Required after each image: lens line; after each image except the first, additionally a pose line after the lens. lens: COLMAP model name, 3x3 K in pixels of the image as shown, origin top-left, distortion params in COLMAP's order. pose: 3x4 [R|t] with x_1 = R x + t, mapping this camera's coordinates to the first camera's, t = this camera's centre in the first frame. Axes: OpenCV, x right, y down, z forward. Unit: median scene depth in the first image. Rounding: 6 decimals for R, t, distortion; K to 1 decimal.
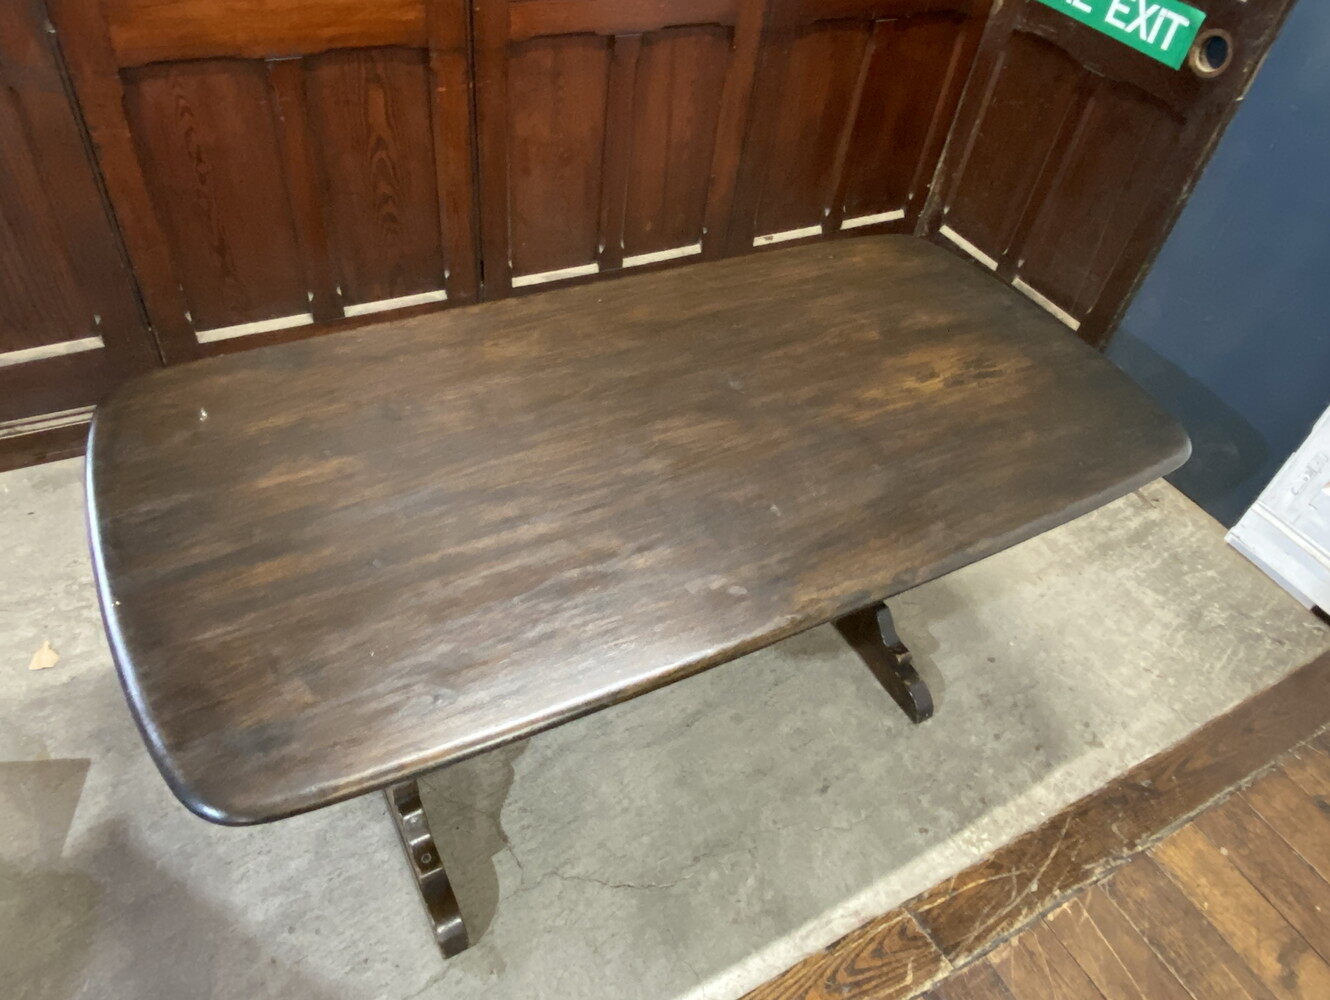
lens RADIAL K [[909.9, 0, 665.0], [0, 909.9, 500.0], [0, 0, 1]] dist [0.062672, -0.077827]
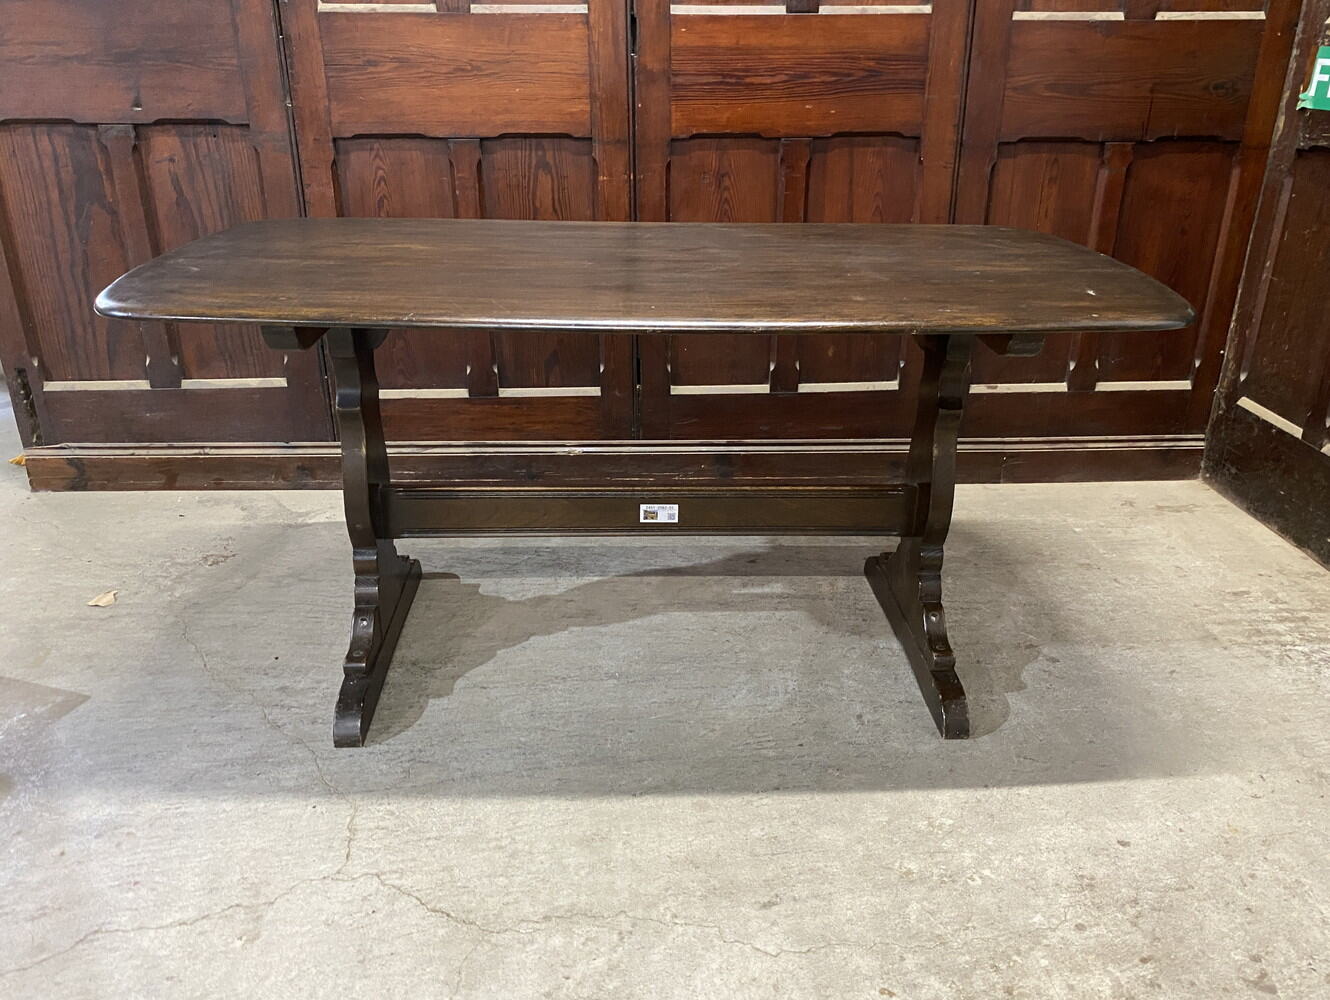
lens RADIAL K [[1048.9, 0, 671.7], [0, 1048.9, 491.2], [0, 0, 1]] dist [0.006292, -0.005187]
pose [[0.900052, 0.069144, -0.430262, 0.377122], [-0.232563, 0.911193, -0.340061, 0.279380], [0.368538, 0.406135, 0.836202, 0.158008]]
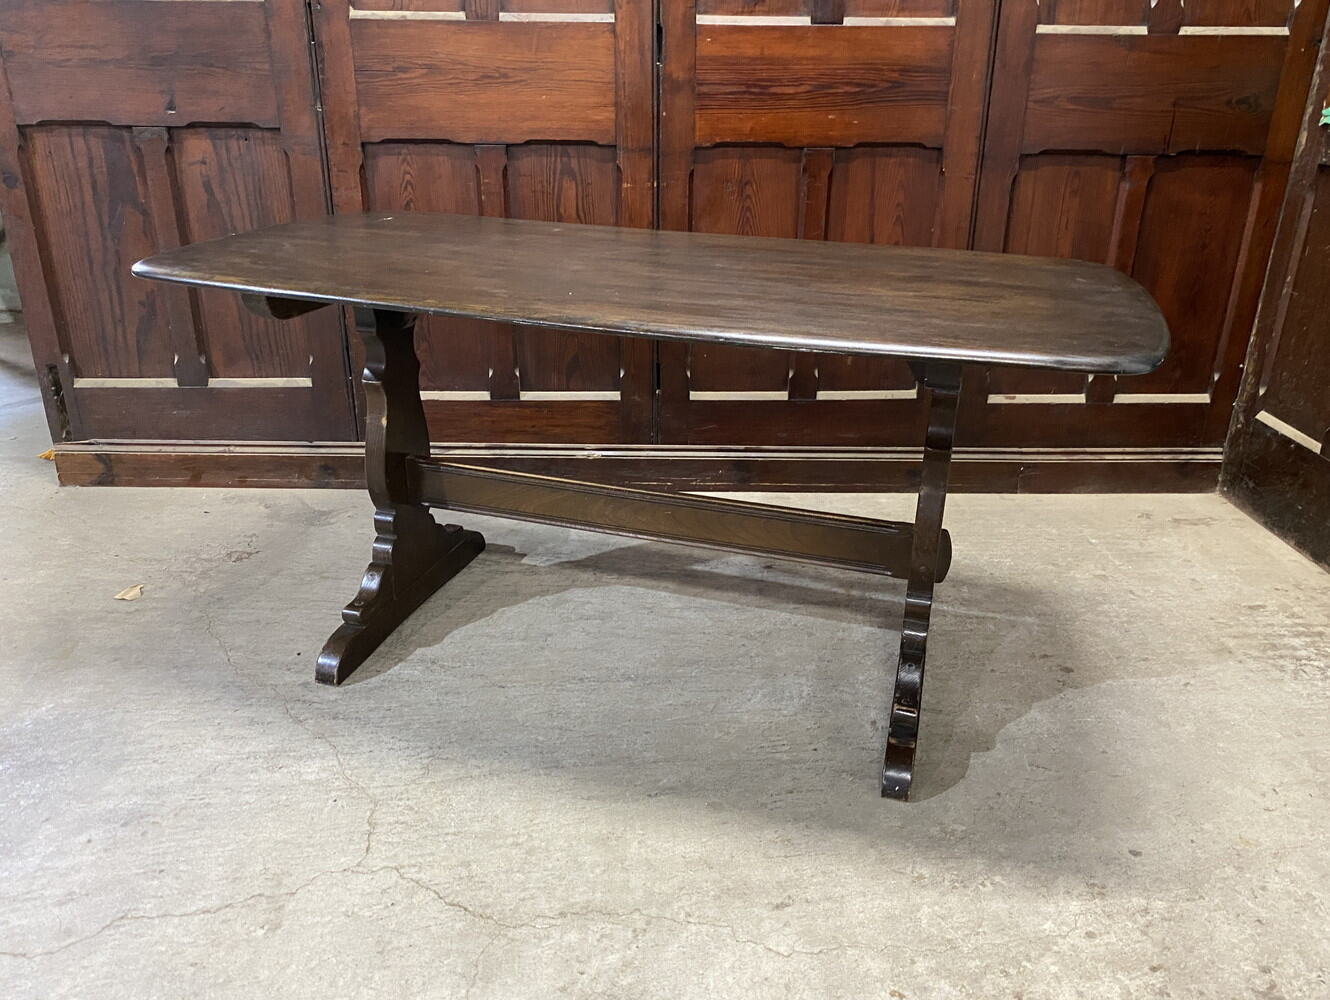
lens RADIAL K [[1048.9, 0, 671.7], [0, 1048.9, 491.2], [0, 0, 1]] dist [0.006292, -0.005187]
pose [[0.892721, 0.081779, -0.443128, 0.378262], [-0.252084, 0.905750, -0.340690, 0.284038], [0.373502, 0.415846, 0.829197, 0.147538]]
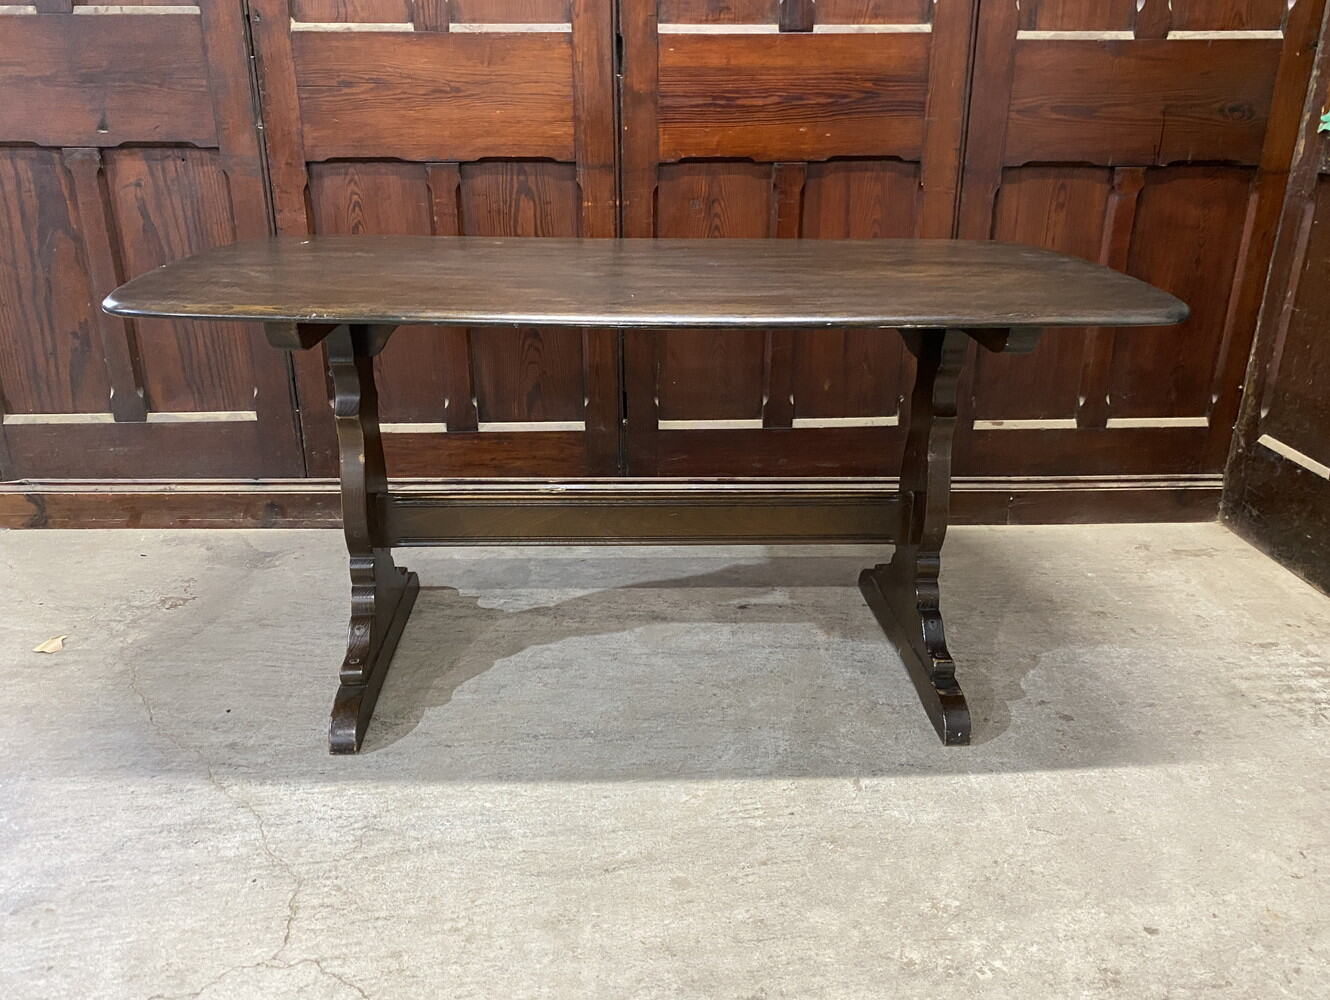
lens RADIAL K [[1052.6, 0, 660.2], [0, 1052.6, 490.2], [0, 0, 1]] dist [0.000460, 0.001419]
pose [[0.894669, 0.057357, -0.443032, 0.363646], [-0.240501, 0.897582, -0.369467, 0.249537], [0.376466, 0.437100, 0.816833, 0.215398]]
